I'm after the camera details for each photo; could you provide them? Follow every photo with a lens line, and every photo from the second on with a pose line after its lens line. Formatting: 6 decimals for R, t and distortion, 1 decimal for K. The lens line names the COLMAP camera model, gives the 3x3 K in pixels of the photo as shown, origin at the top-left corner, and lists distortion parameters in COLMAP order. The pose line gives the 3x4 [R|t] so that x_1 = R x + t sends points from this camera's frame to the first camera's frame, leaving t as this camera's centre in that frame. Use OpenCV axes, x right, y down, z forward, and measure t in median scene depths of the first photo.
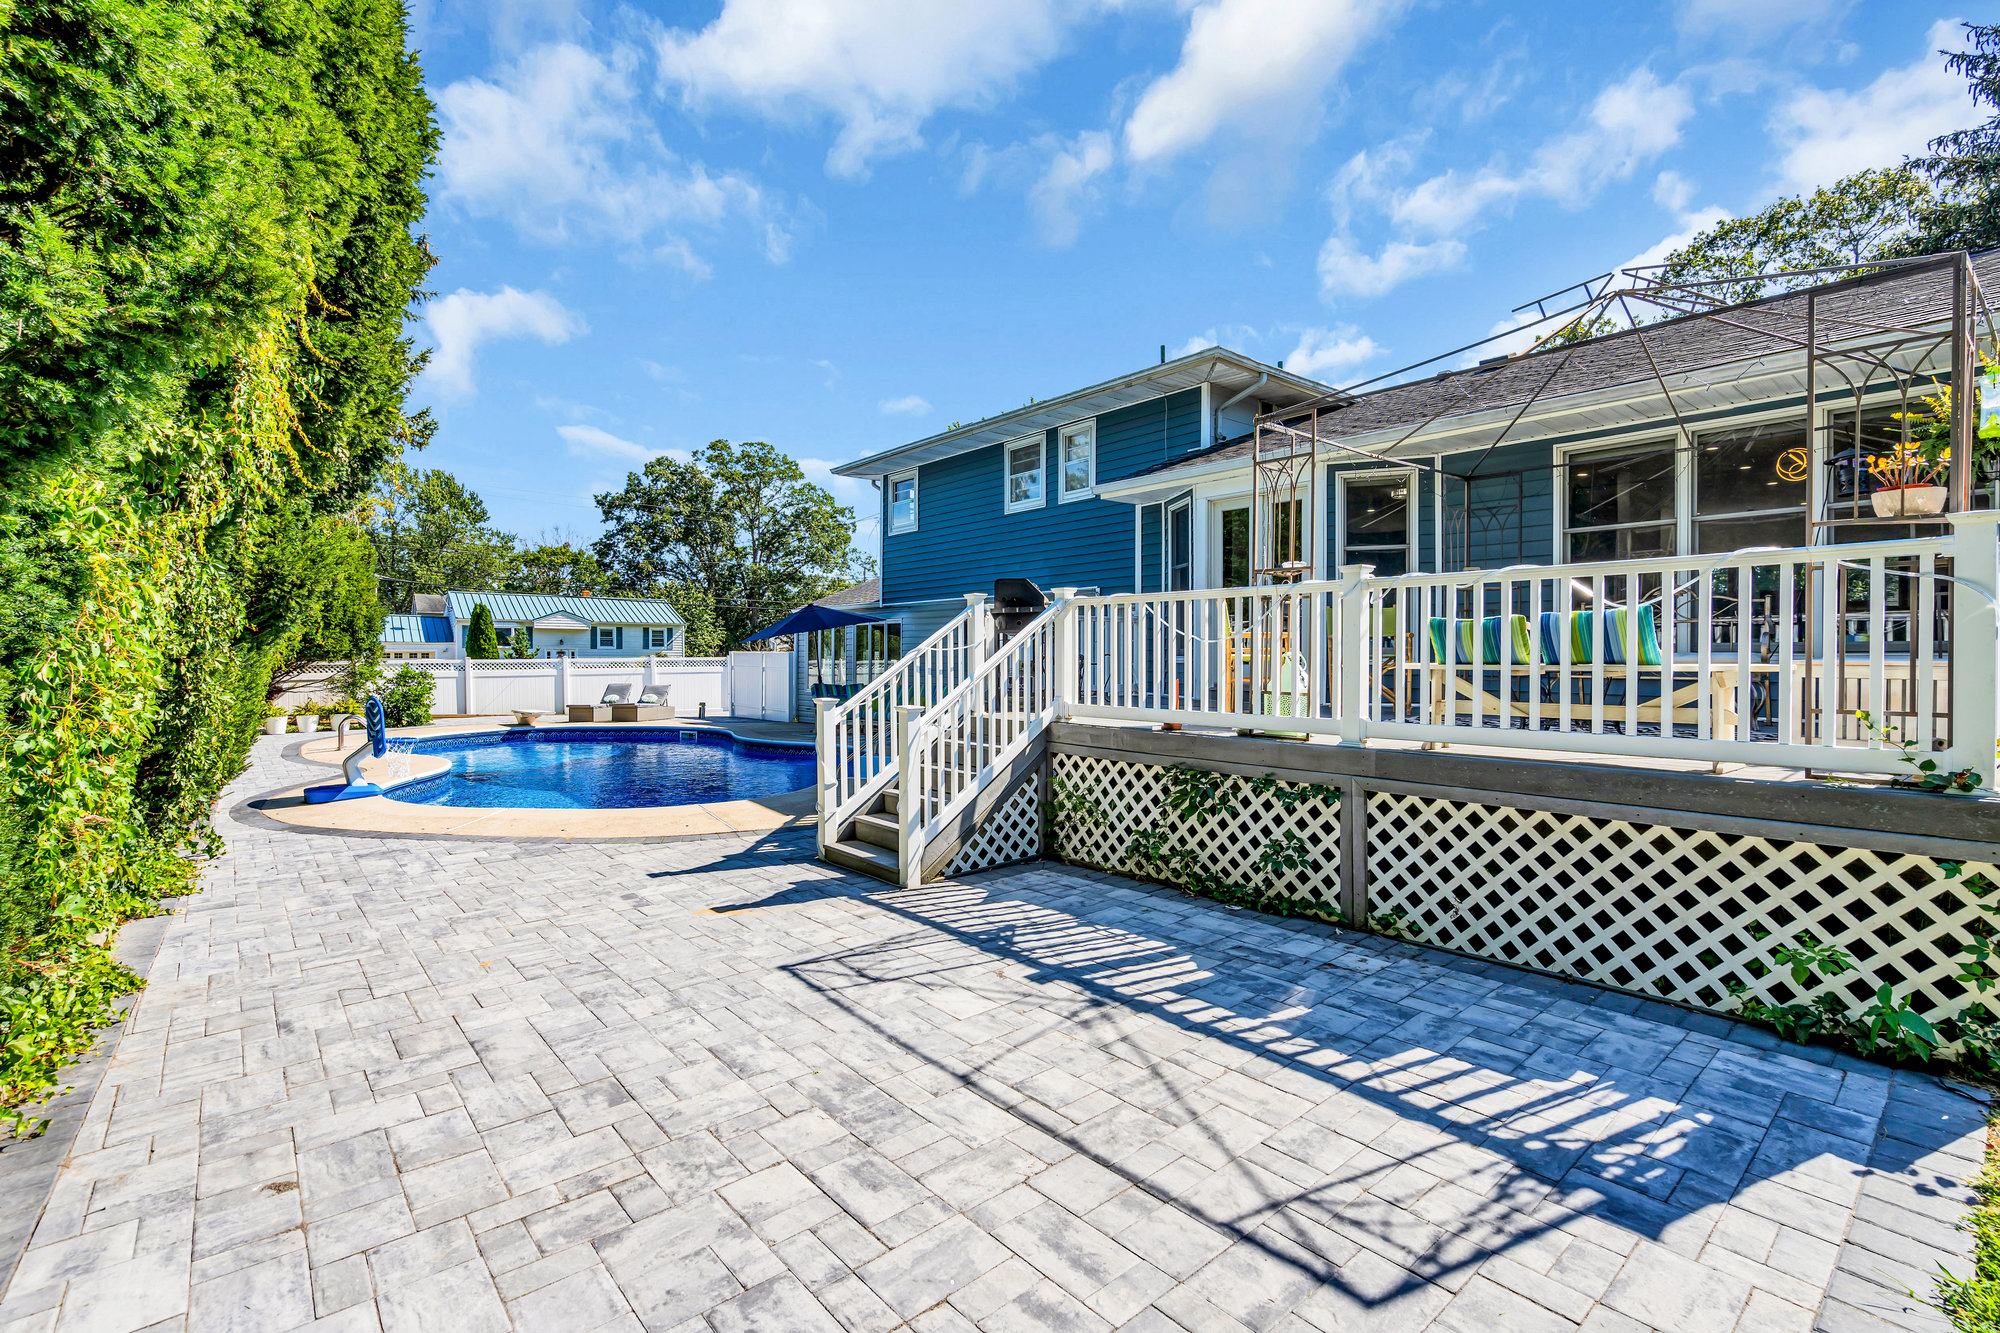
lens RADIAL K [[923.0, 0, 992.0], [0, 923.0, 667.7], [0, 0, 1]] dist [-0.001324, 0.000036]
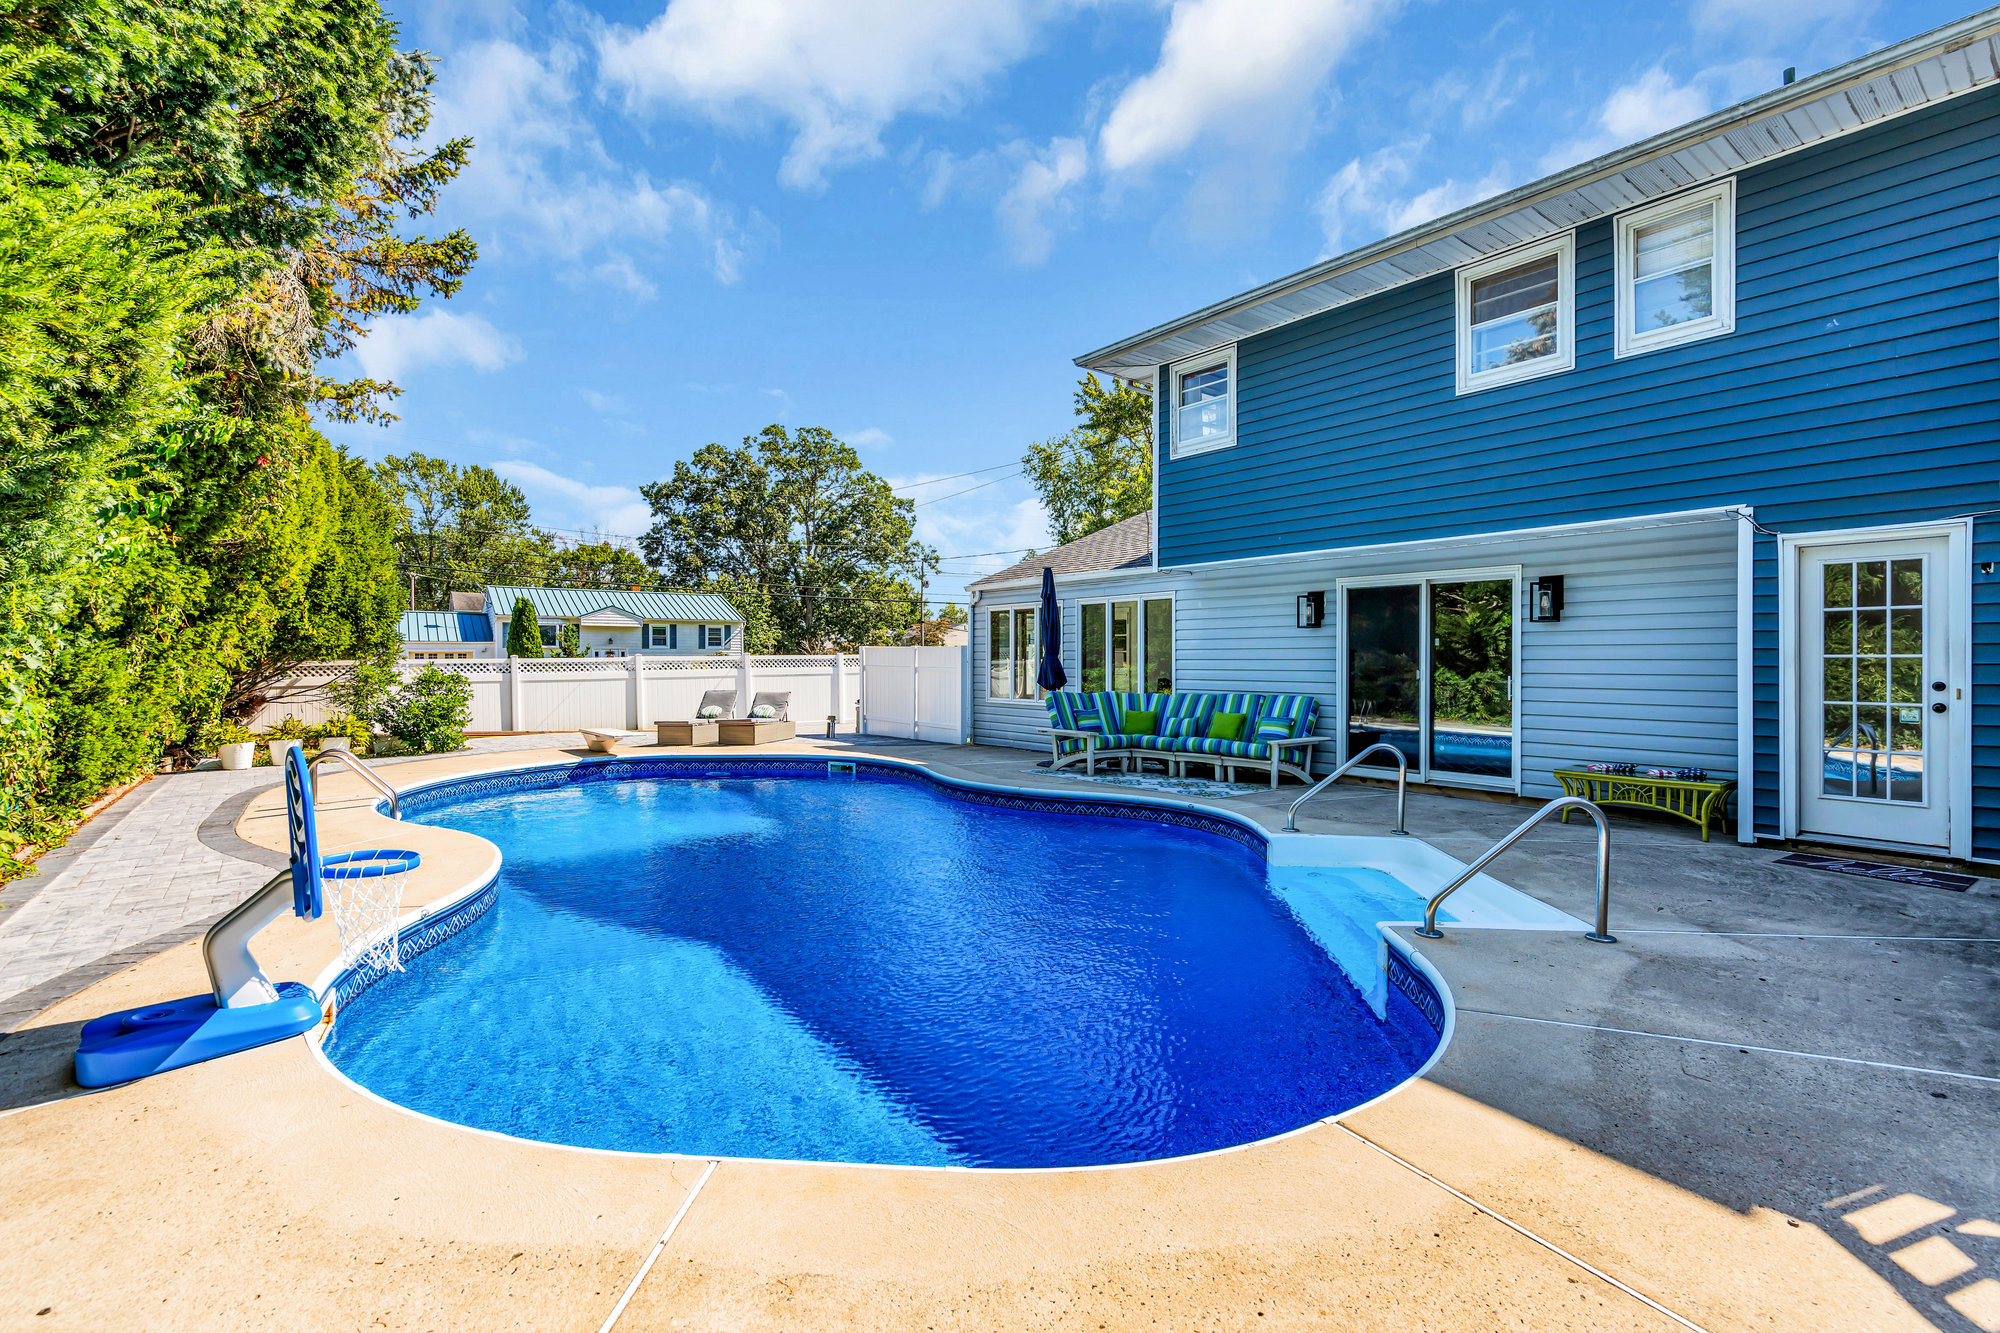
lens RADIAL K [[940.1, 0, 1003.4], [0, 940.1, 660.4], [0, 0, 1]] dist [0.000727, 0.000238]
pose [[0.999547, -0.002952, -0.029954, -0.055821], [0.002686, 0.999957, -0.008904, 0.000311], [0.029979, 0.008820, 0.999512, 0.093363]]
